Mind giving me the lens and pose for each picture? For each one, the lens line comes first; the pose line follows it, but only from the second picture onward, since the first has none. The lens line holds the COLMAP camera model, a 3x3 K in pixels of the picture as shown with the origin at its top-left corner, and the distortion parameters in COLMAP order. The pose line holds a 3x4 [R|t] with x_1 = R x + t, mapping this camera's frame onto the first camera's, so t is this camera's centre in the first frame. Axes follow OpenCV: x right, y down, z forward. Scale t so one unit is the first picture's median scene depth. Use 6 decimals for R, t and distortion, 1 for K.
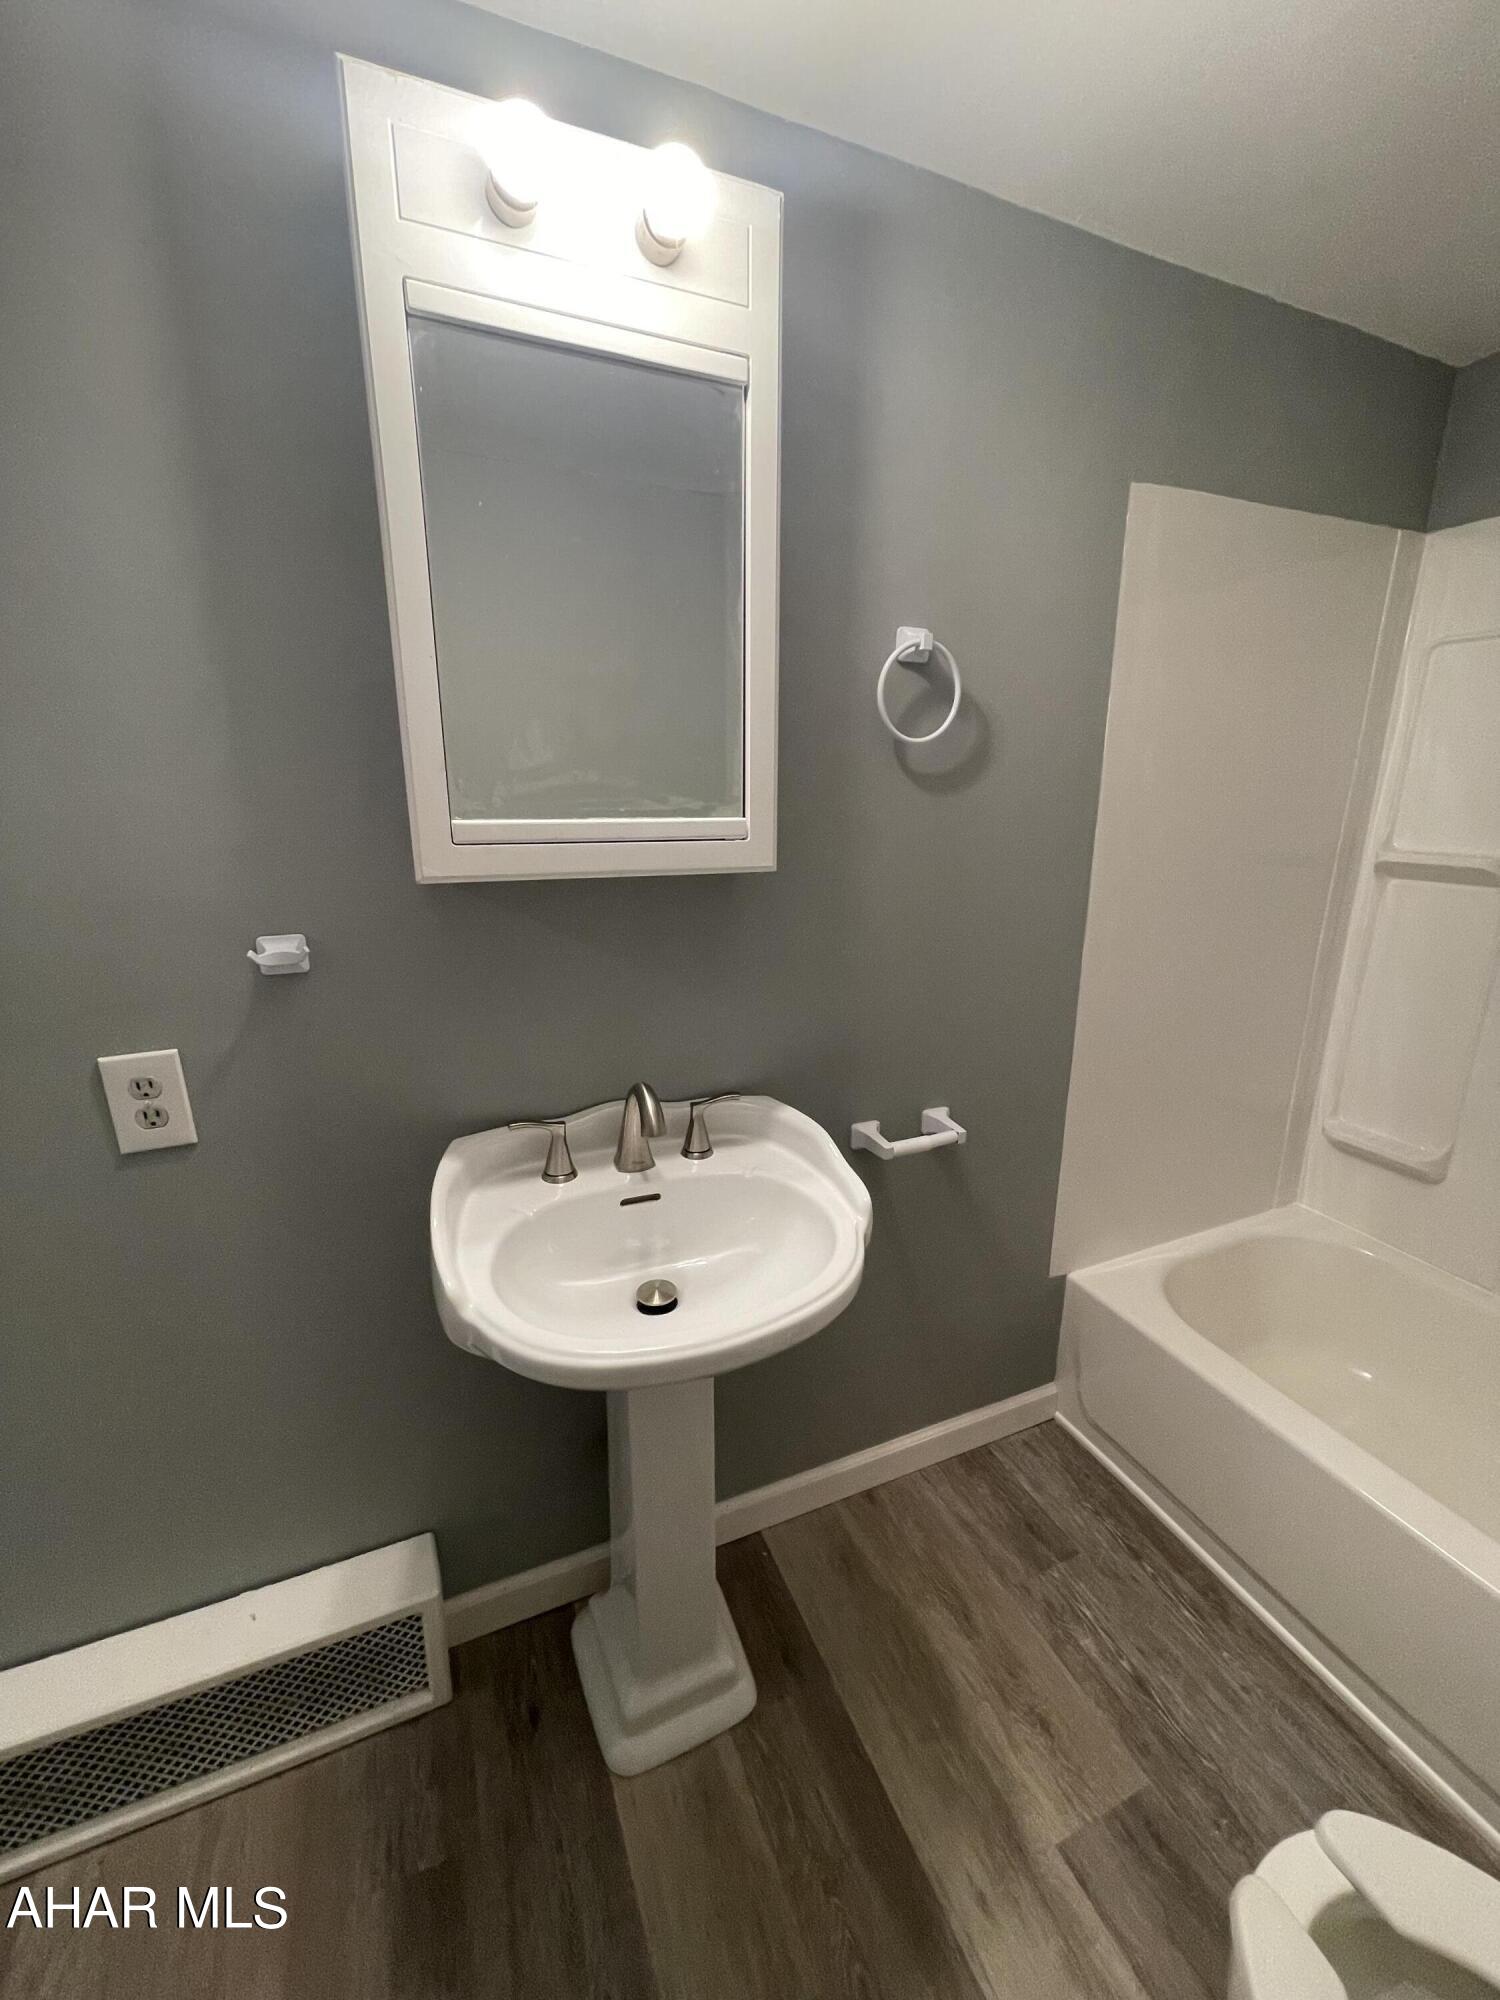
lens RADIAL K [[808.6, 0, 762.1], [0, 808.6, 1005.2], [0, 0, 1]] dist [-0.003366, 0.001638]
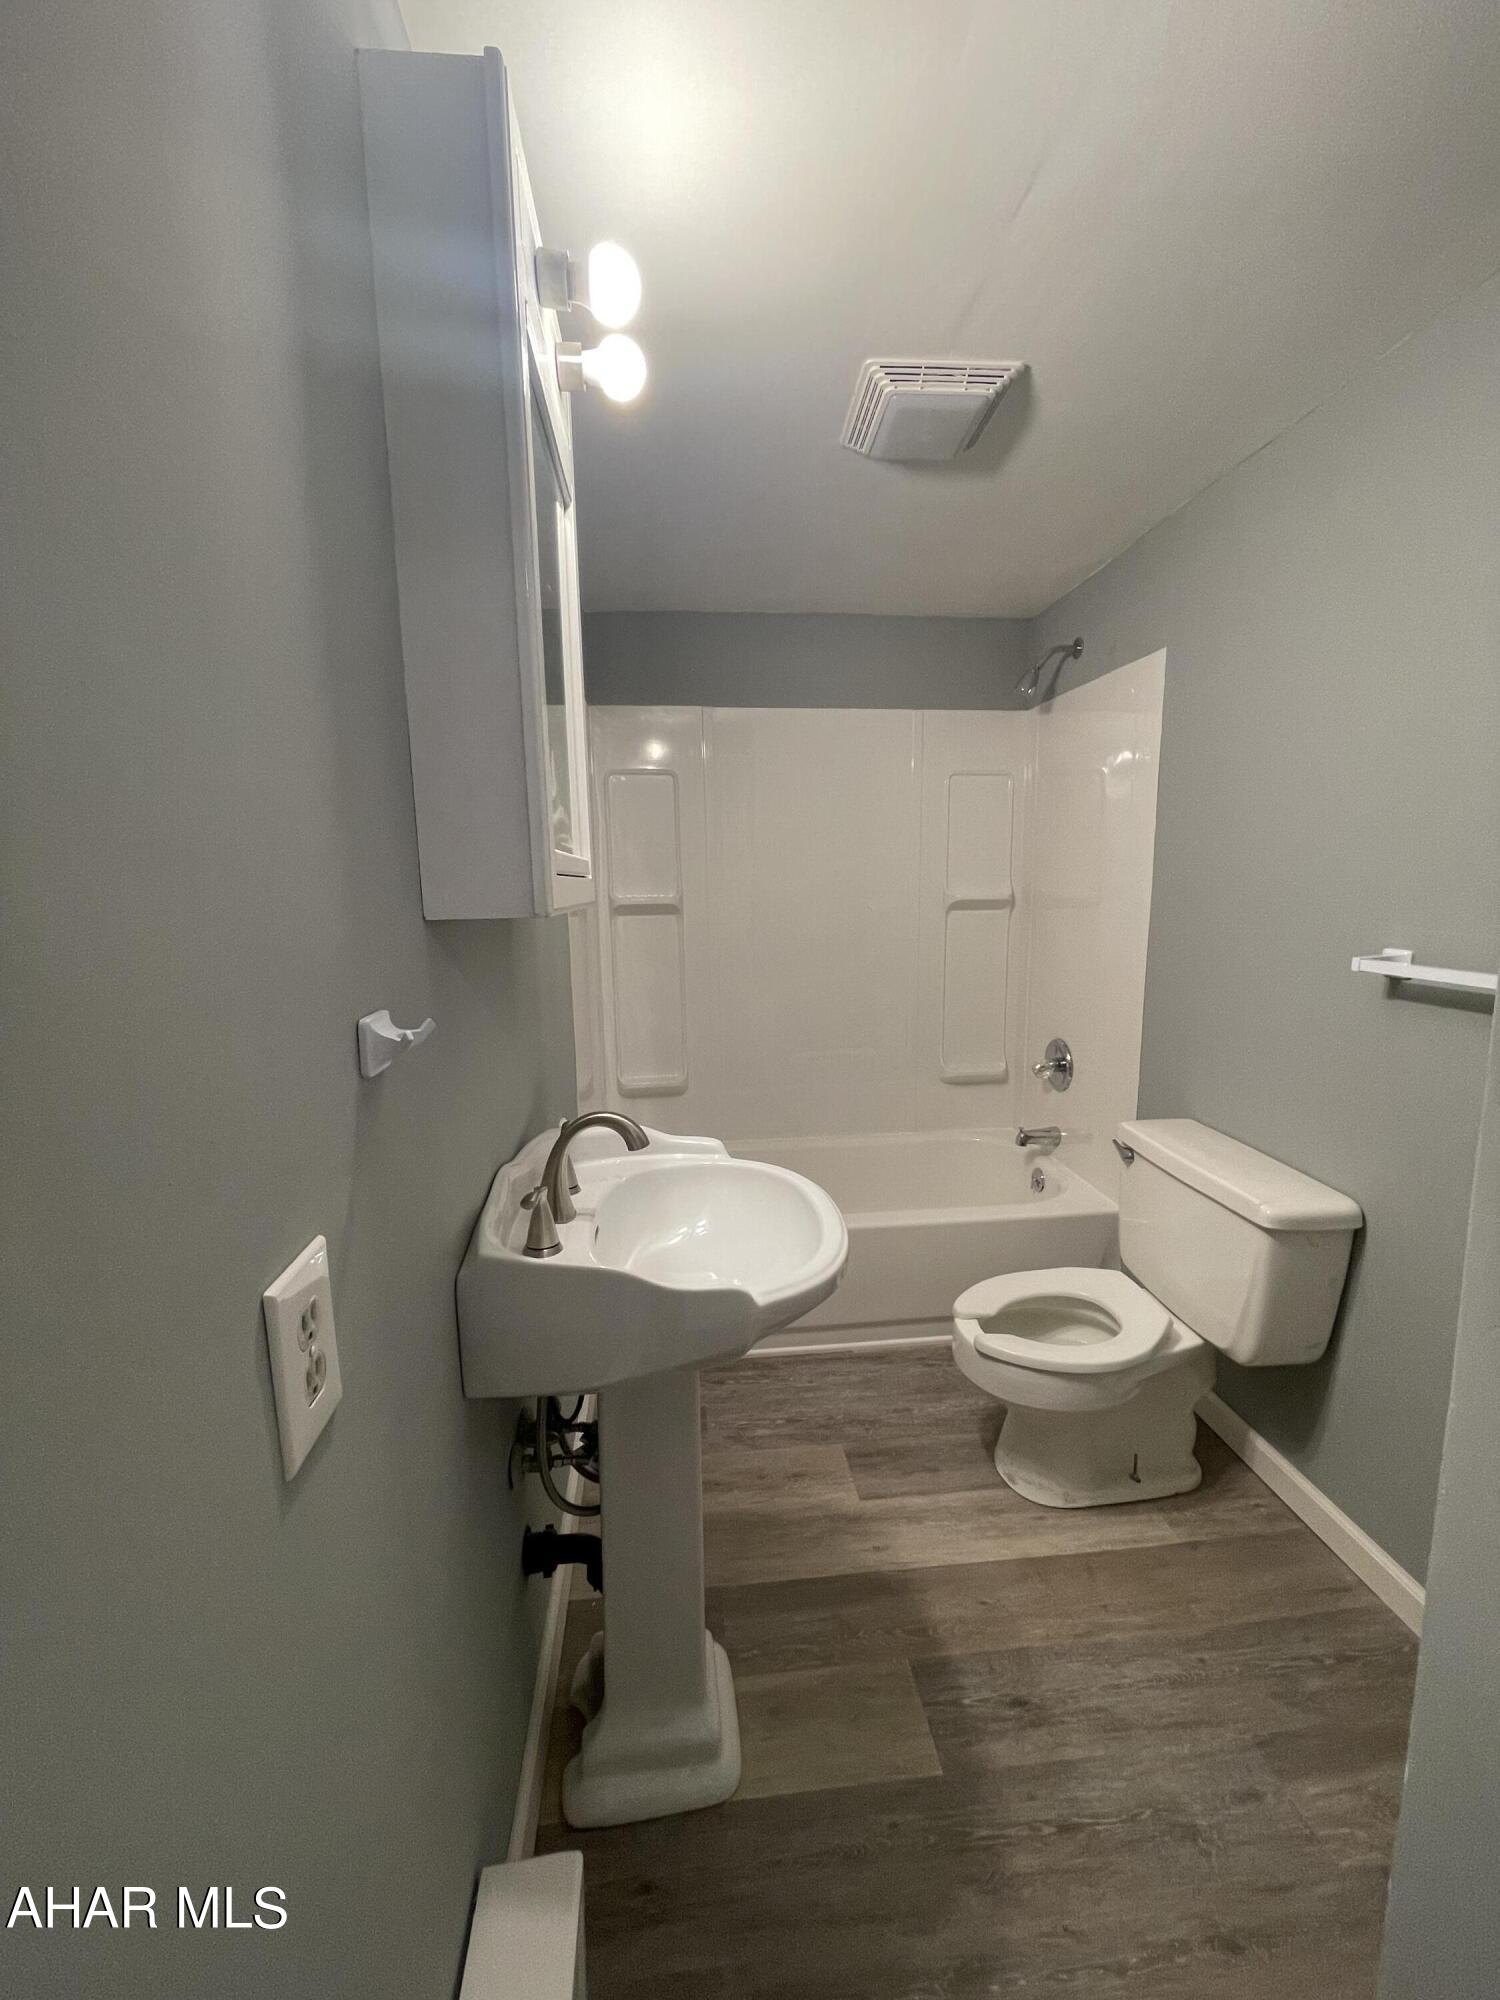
lens RADIAL K [[808.6, 0, 753.5], [0, 808.6, 1014.2], [0, 0, 1]] dist [-0.003366, 0.001638]
pose [[0.302689, -0.172645, 0.937322, -0.935786], [0.281741, 0.955713, 0.085050, -0.050095], [-0.910495, 0.238339, 0.337925, 0.401724]]
